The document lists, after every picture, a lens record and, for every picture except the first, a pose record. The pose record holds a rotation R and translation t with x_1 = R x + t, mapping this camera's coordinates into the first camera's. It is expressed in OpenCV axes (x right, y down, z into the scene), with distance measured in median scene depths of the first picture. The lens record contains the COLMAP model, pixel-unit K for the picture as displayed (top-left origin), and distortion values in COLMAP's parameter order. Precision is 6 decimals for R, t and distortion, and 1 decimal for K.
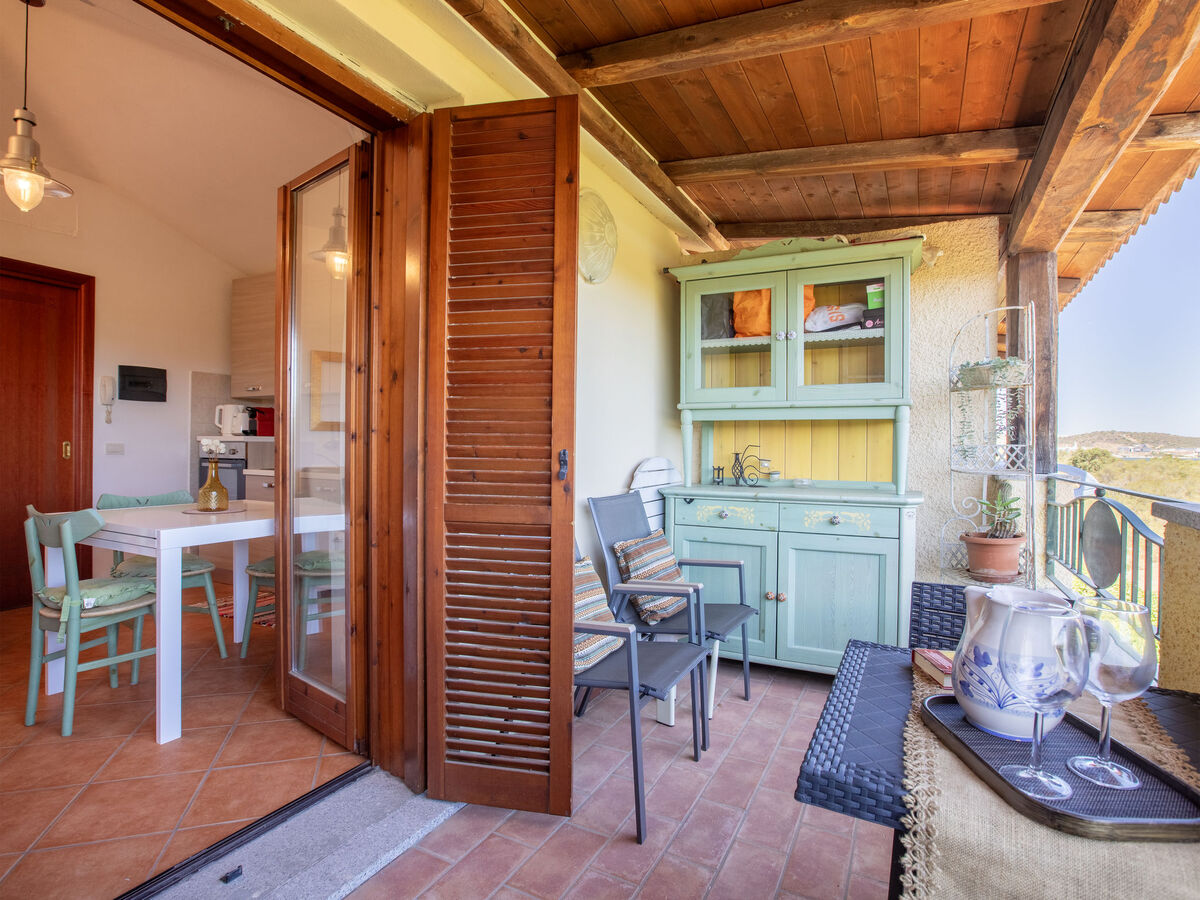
lens RADIAL K [[612.3, 0, 600.0], [0, 612.3, 450.0], [0, 0, 1]] dist [-0.027968, 0.001575]
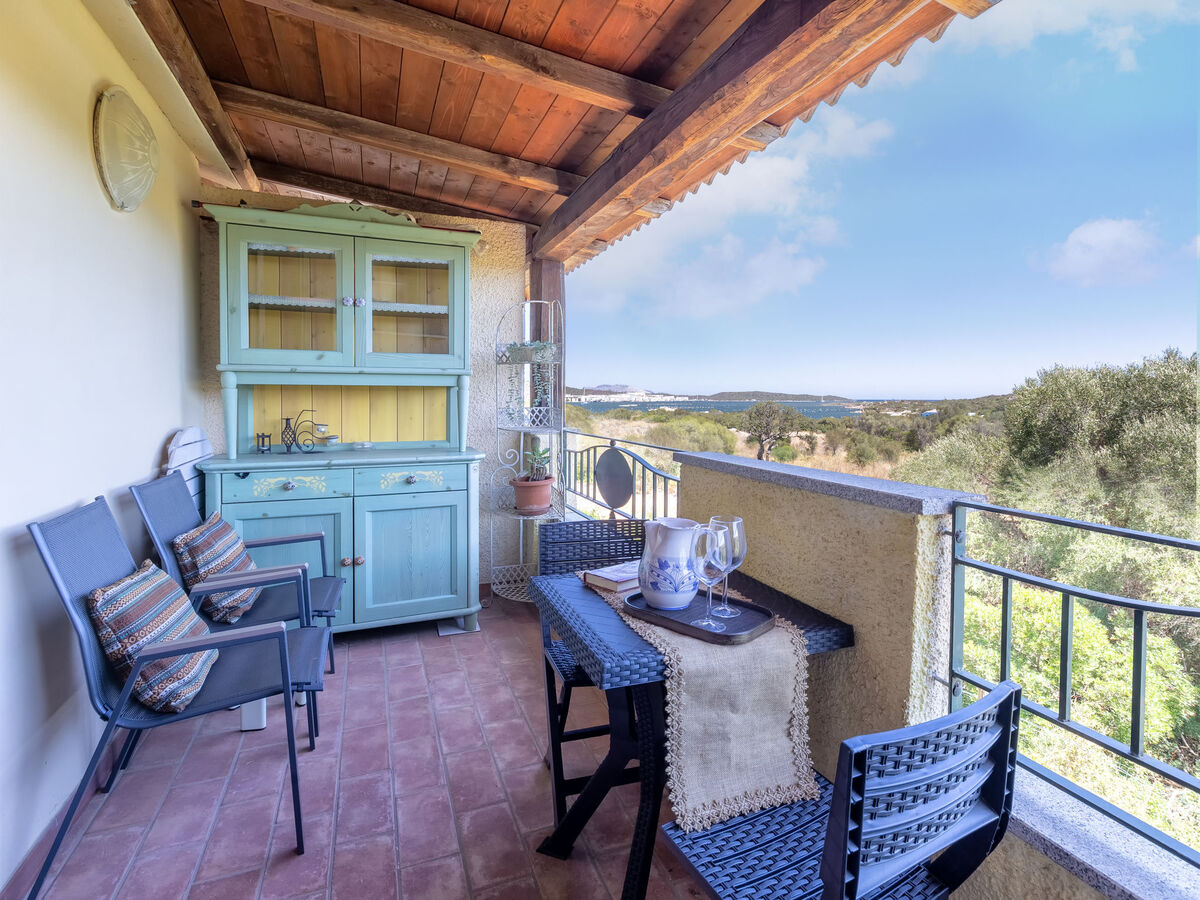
lens RADIAL K [[624.0, 0, 601.9], [0, 624.0, 412.3], [0, 0, 1]] dist [0.027651, 0.000694]
pose [[0.668449, -0.029619, 0.743168, -0.212847], [0.011934, 0.999505, 0.029101, -0.033276], [-0.743662, -0.010584, 0.668472, 0.003997]]
